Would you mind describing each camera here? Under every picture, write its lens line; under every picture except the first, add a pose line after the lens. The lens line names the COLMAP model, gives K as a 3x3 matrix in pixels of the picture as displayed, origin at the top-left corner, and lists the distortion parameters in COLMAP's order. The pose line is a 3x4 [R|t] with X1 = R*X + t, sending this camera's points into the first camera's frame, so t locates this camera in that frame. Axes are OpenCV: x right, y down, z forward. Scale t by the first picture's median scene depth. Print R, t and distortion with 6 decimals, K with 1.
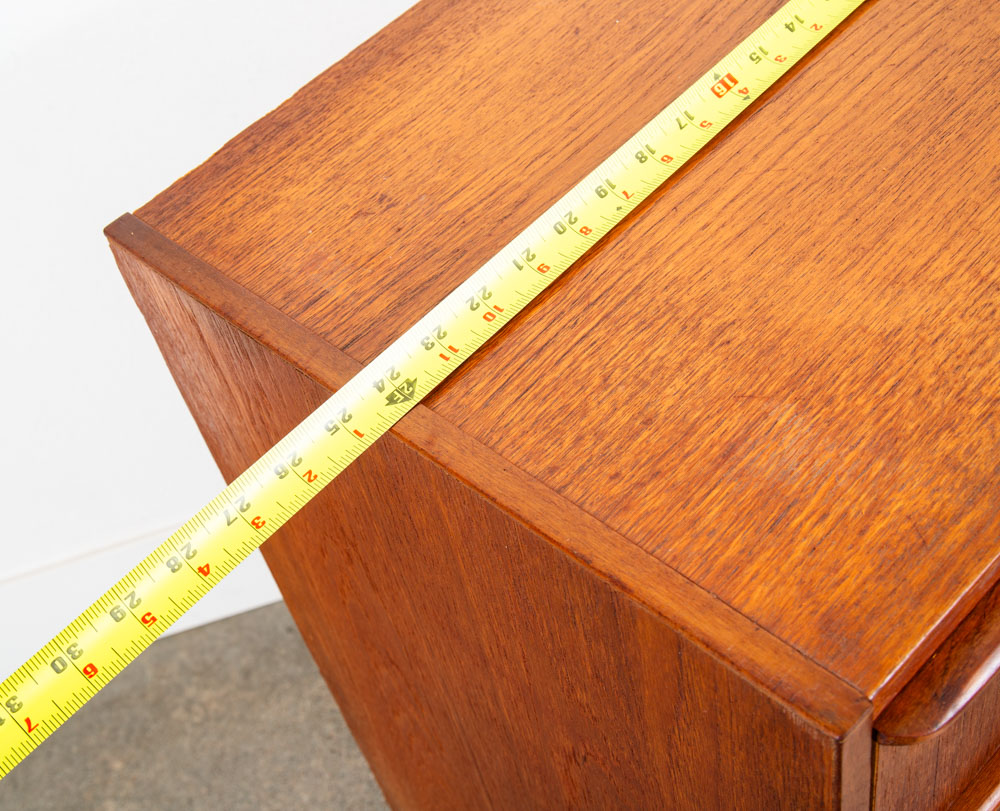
lens RADIAL K [[1367.5, 0, 400.2], [0, 1367.5, 416.5], [0, 0, 1]] dist [0.042179, 0.000000]
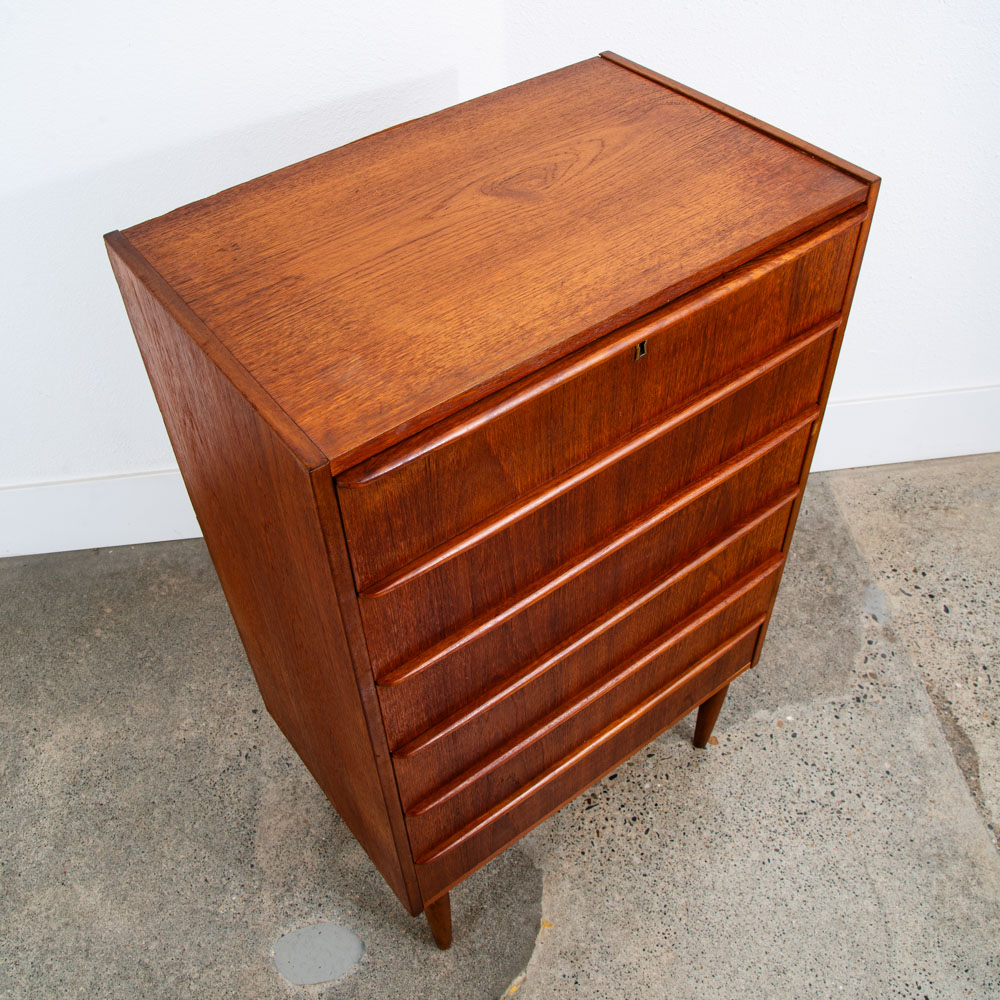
lens RADIAL K [[1010.4, 0, 493.5], [0, 1010.4, 471.6], [0, 0, 1]] dist [-0.101648, 0.000000]
pose [[0.976646, 0.204563, 0.065701, 0.390881], [-0.201865, 0.978359, -0.045438, 0.188975], [-0.073574, 0.031114, 0.996804, -0.595016]]
